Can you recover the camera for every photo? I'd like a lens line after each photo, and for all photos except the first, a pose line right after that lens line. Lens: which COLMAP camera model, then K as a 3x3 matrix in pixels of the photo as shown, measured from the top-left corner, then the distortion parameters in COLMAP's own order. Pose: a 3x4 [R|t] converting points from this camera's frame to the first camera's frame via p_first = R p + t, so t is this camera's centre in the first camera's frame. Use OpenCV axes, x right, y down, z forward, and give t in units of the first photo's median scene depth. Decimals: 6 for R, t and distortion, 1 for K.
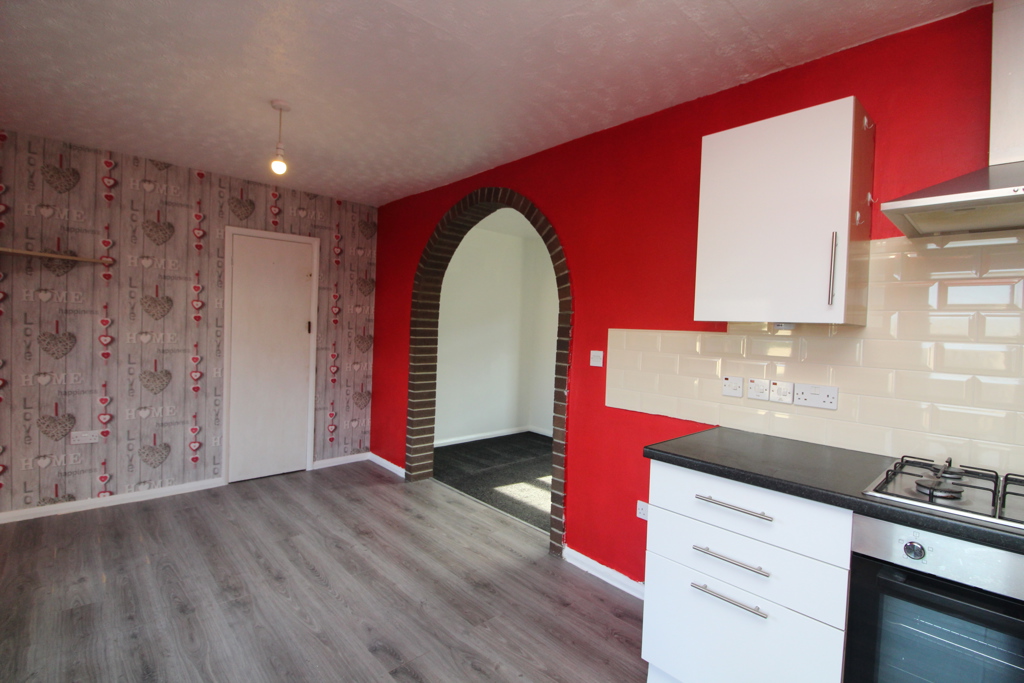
lens RADIAL K [[474.8, 0, 513.0], [0, 474.8, 335.9], [0, 0, 1]] dist [-0.001016, -0.013234]
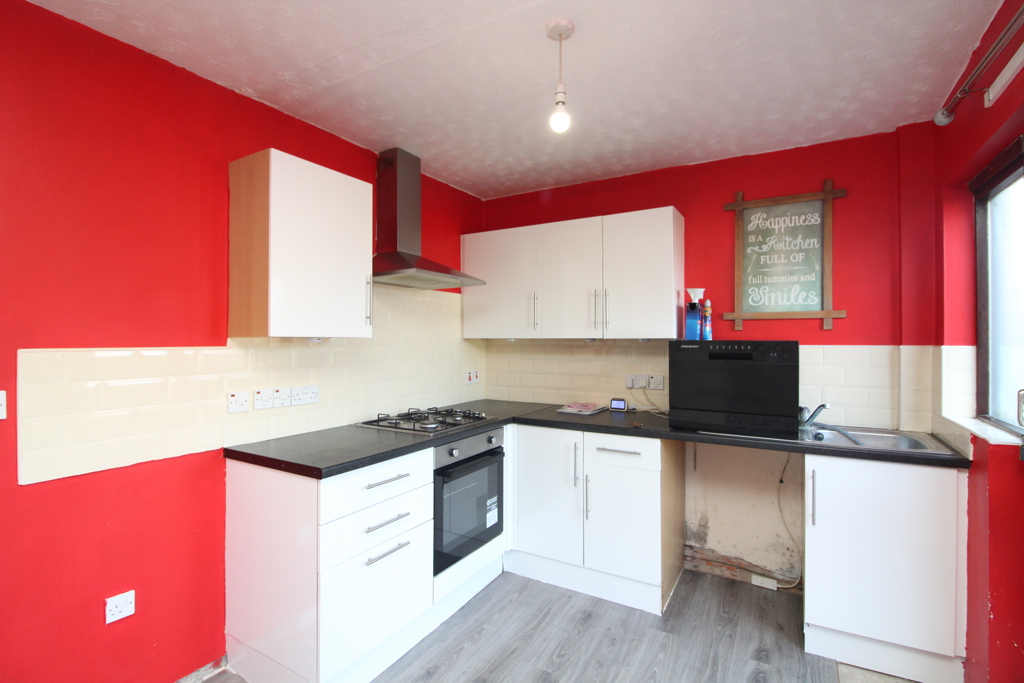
lens RADIAL K [[474.8, 0, 513.0], [0, 474.8, 335.9], [0, 0, 1]] dist [-0.001016, -0.013234]
pose [[-0.283934, -0.026494, 0.958478, -0.556231], [0.009442, 0.999492, 0.030425, -0.047520], [-0.958797, 0.017689, -0.283539, 0.654144]]
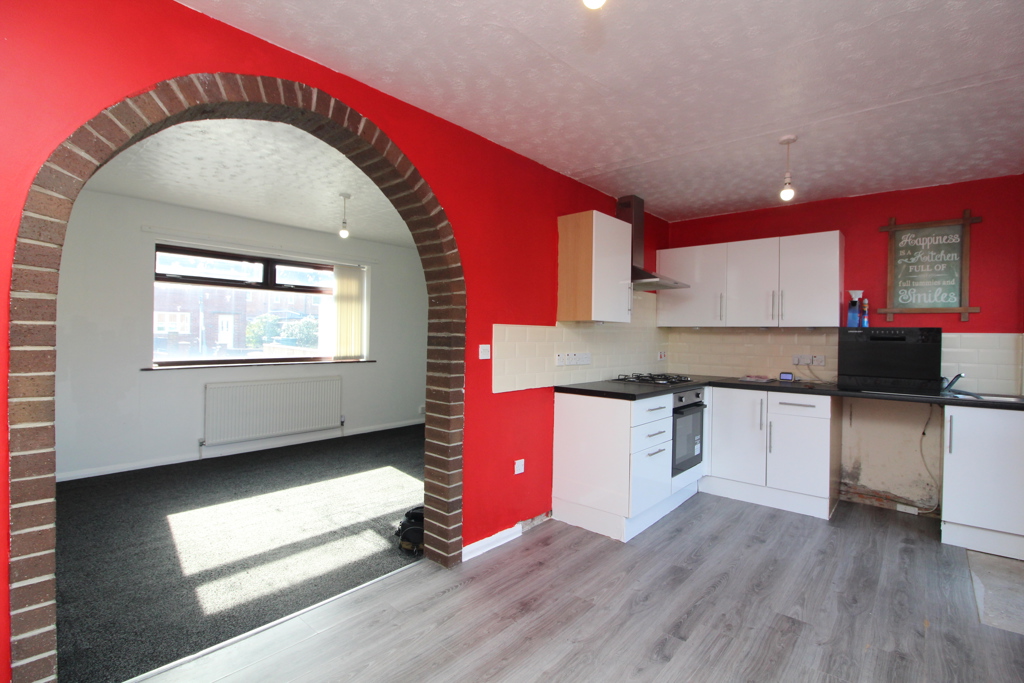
lens RADIAL K [[474.8, 0, 513.0], [0, 474.8, 335.9], [0, 0, 1]] dist [-0.001016, -0.013234]
pose [[-0.102454, -0.035565, 0.994102, -1.013362], [0.001334, 0.999355, 0.035890, -0.030511], [-0.994737, 0.005003, -0.102340, 1.183783]]
